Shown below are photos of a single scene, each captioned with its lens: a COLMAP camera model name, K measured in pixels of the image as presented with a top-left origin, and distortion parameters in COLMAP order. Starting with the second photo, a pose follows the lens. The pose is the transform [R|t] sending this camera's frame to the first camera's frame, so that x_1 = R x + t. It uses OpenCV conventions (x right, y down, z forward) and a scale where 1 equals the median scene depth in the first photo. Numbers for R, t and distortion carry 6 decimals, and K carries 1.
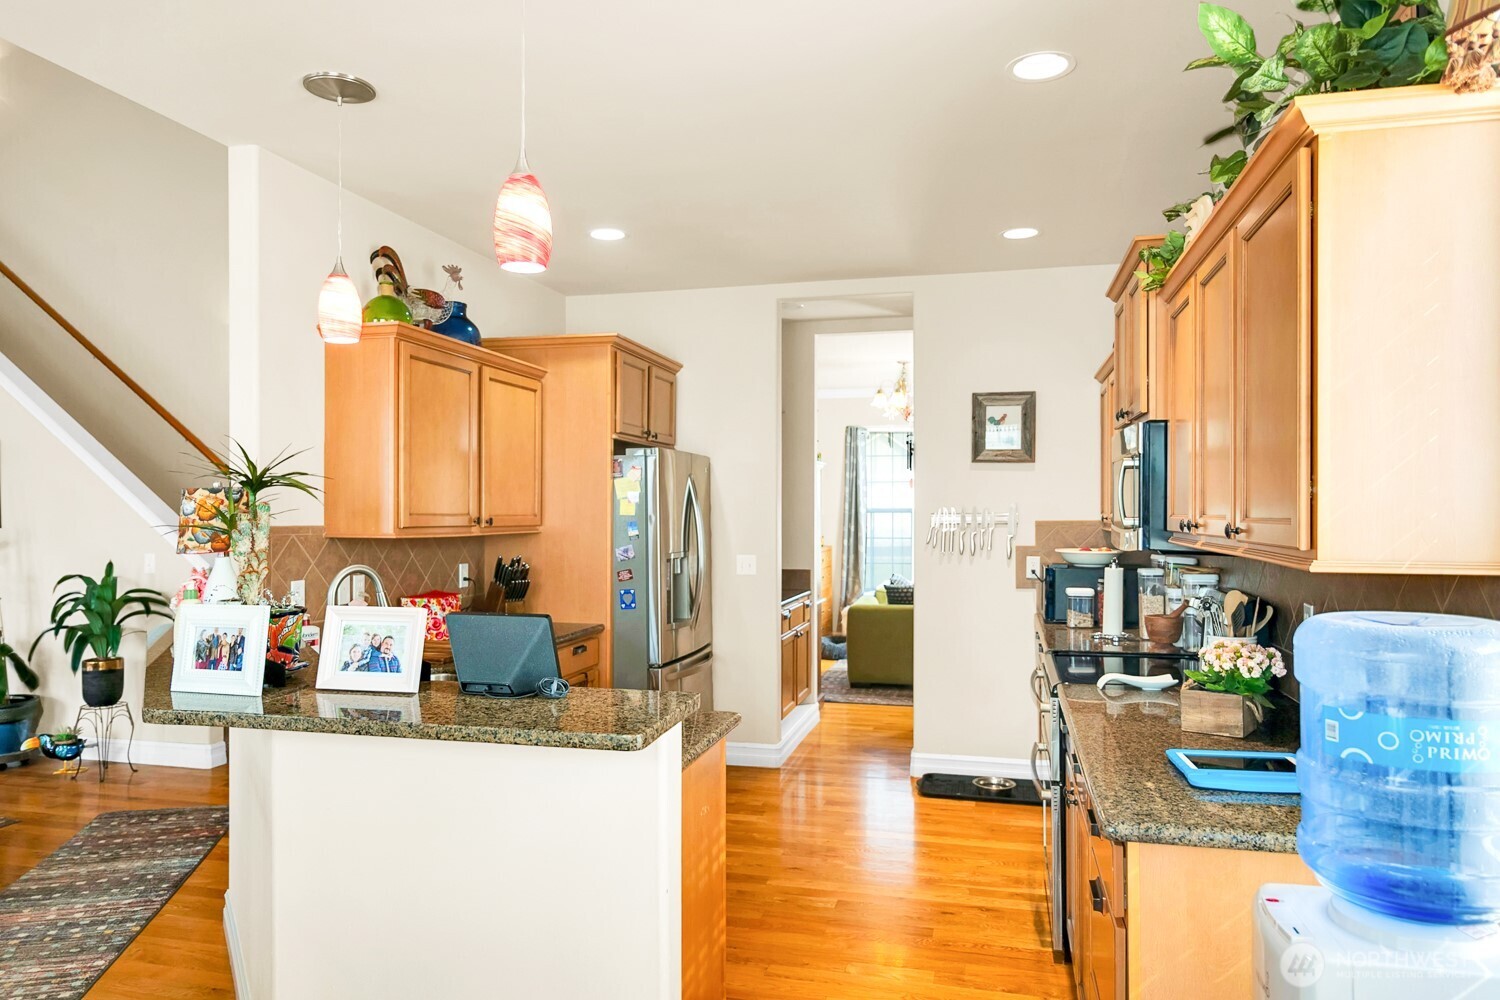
lens RADIAL K [[984.3, 0, 748.1], [0, 984.3, 507.4], [0, 0, 1]] dist [-0.009441, -0.001059]
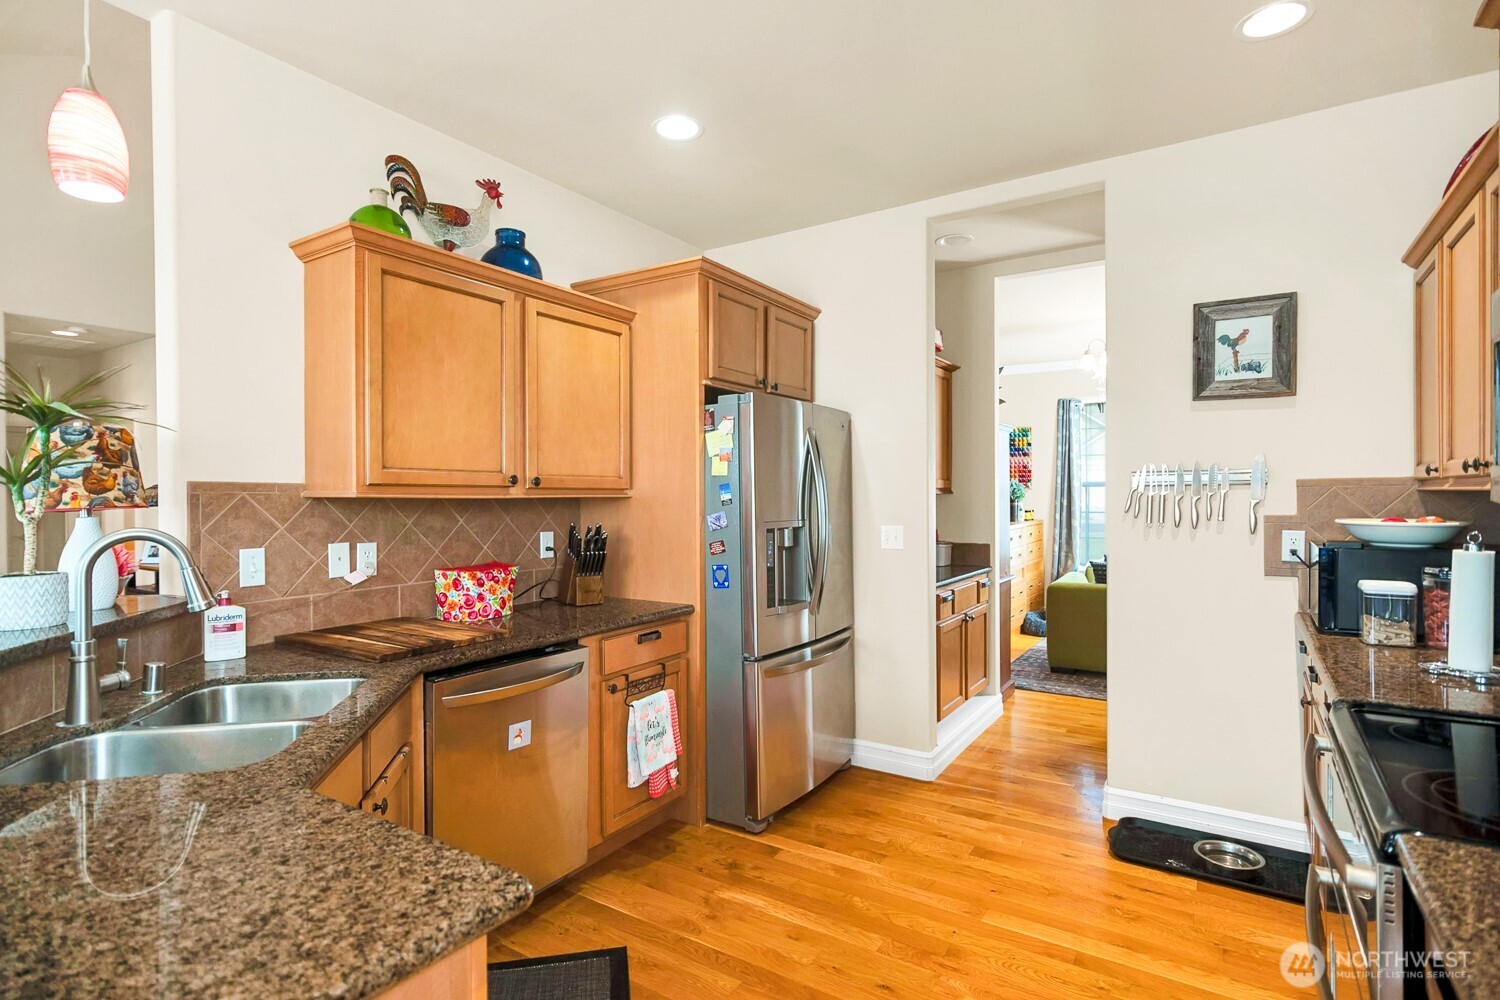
lens RADIAL K [[734.7, 0, 753.2], [0, 734.7, 499.2], [0, 0, 1]] dist [-0.001280, -0.002229]
pose [[0.944898, -0.003892, -0.327343, 0.099067], [0.006357, 0.999959, 0.006463, 0.022023], [0.327304, -0.008188, 0.944884, 0.385923]]
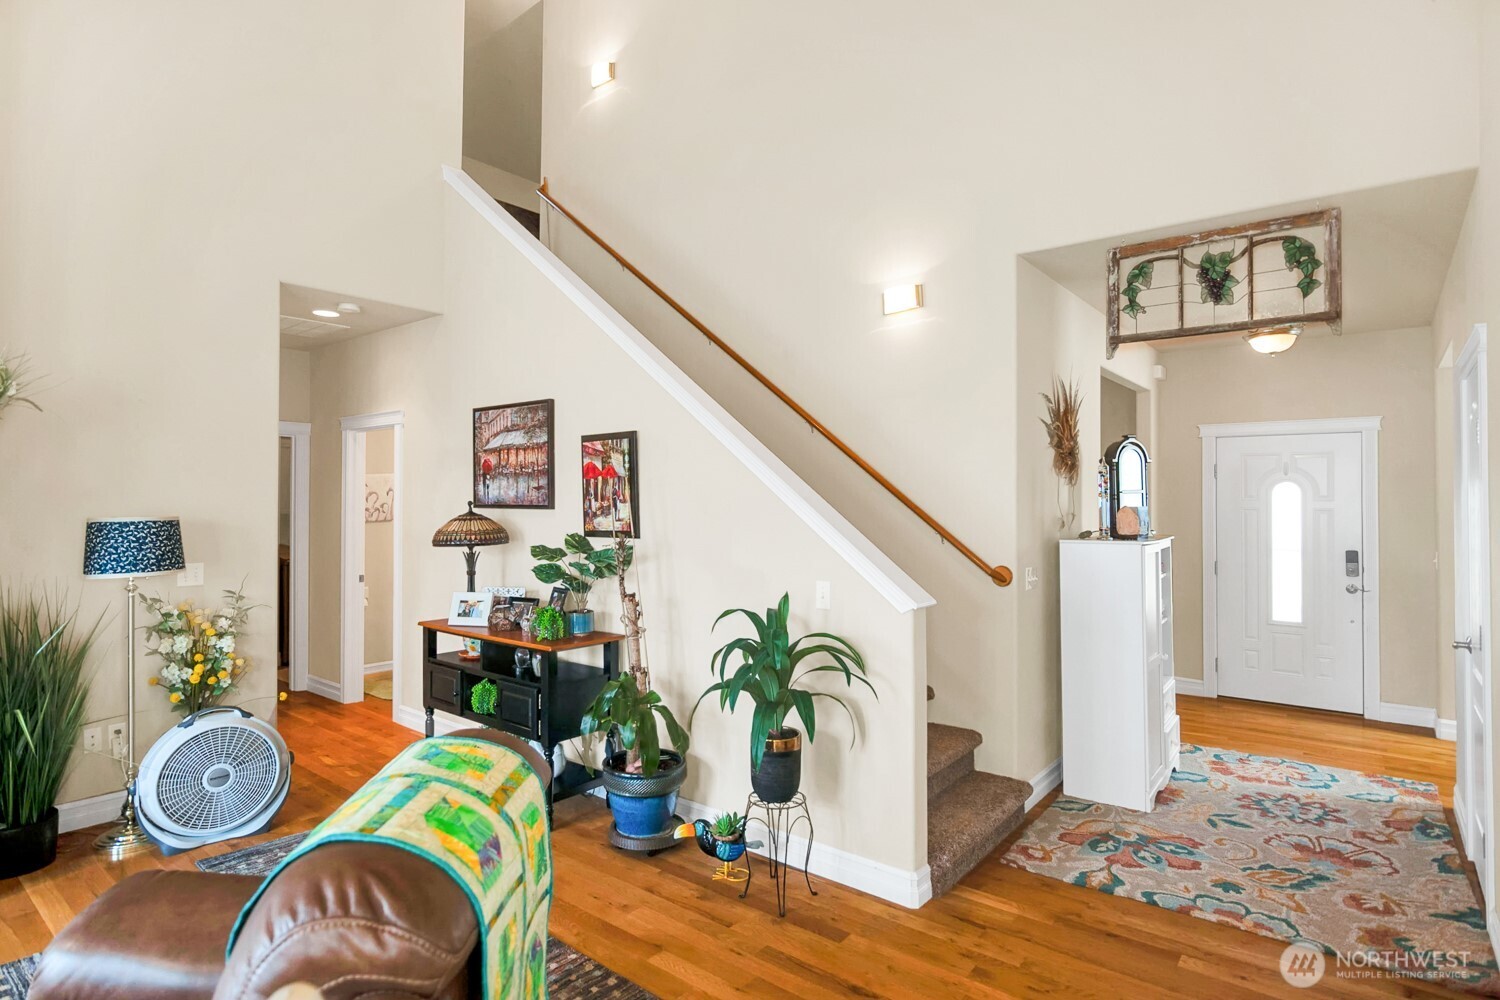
lens RADIAL K [[788.3, 0, 742.6], [0, 788.3, 494.6], [0, 0, 1]] dist [-0.018942, 0.000765]
pose [[0.902431, -0.003329, -0.430822, -0.447919], [-0.001316, 0.999944, -0.010484, -0.010631], [0.430833, 0.010028, 0.902376, 0.490225]]
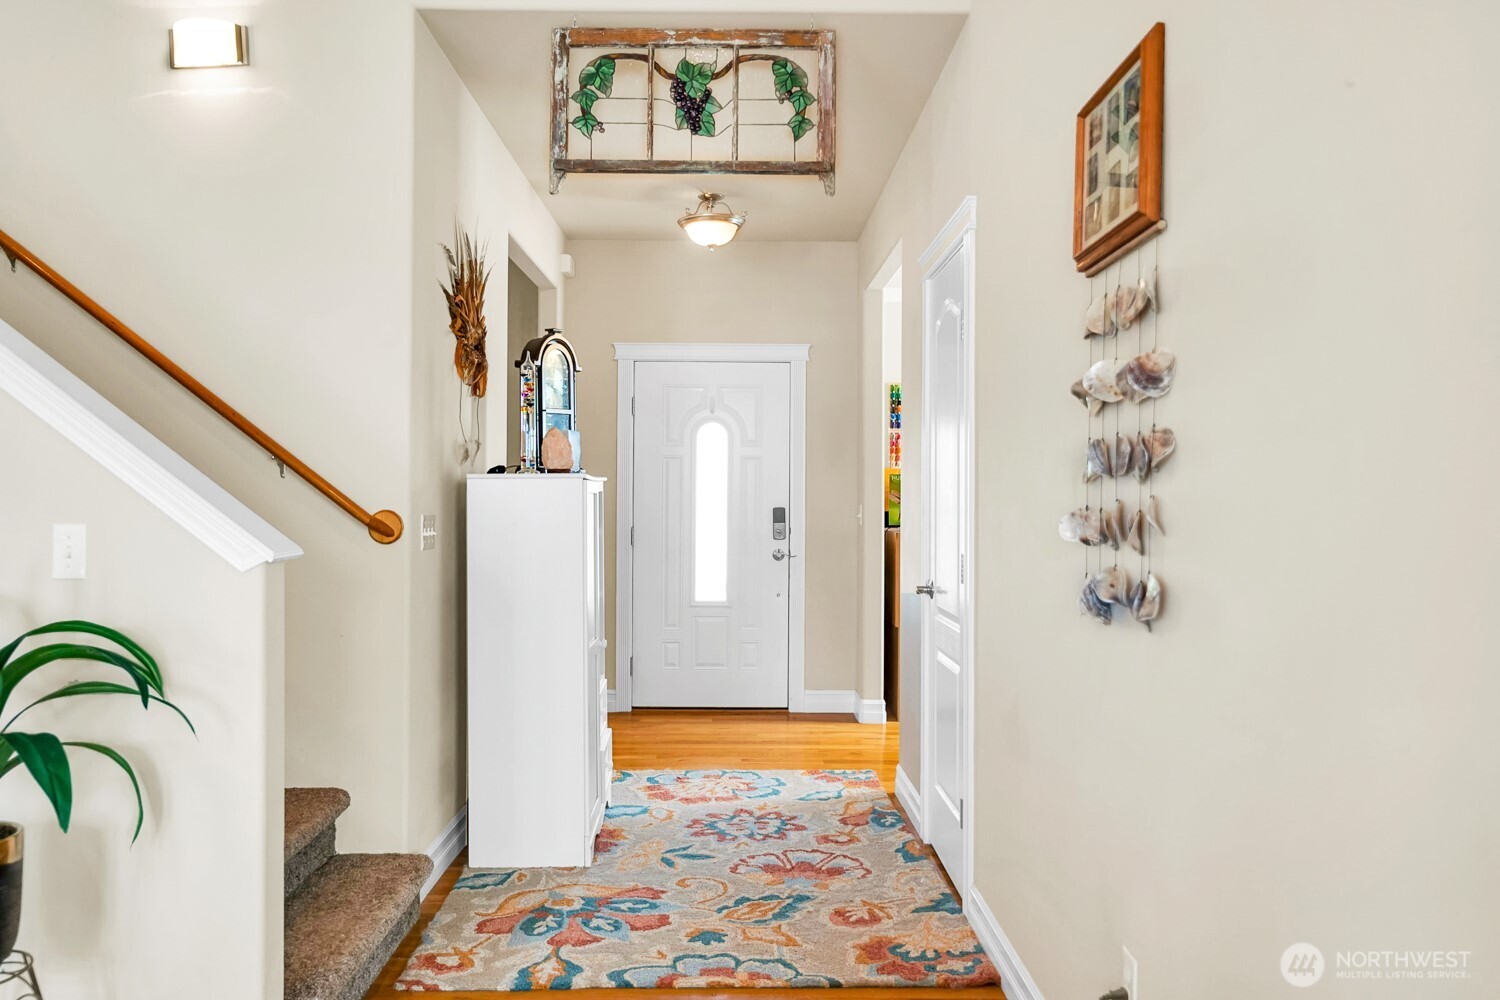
lens RADIAL K [[1165.6, 0, 745.8], [0, 1165.6, 482.4], [0, 0, 1]] dist [0.001466, 0.002483]
pose [[0.969122, 0.005359, 0.246523, -0.511128], [-0.002929, 0.999943, -0.010223, 0.038345], [-0.246564, 0.009185, 0.969083, 0.559515]]
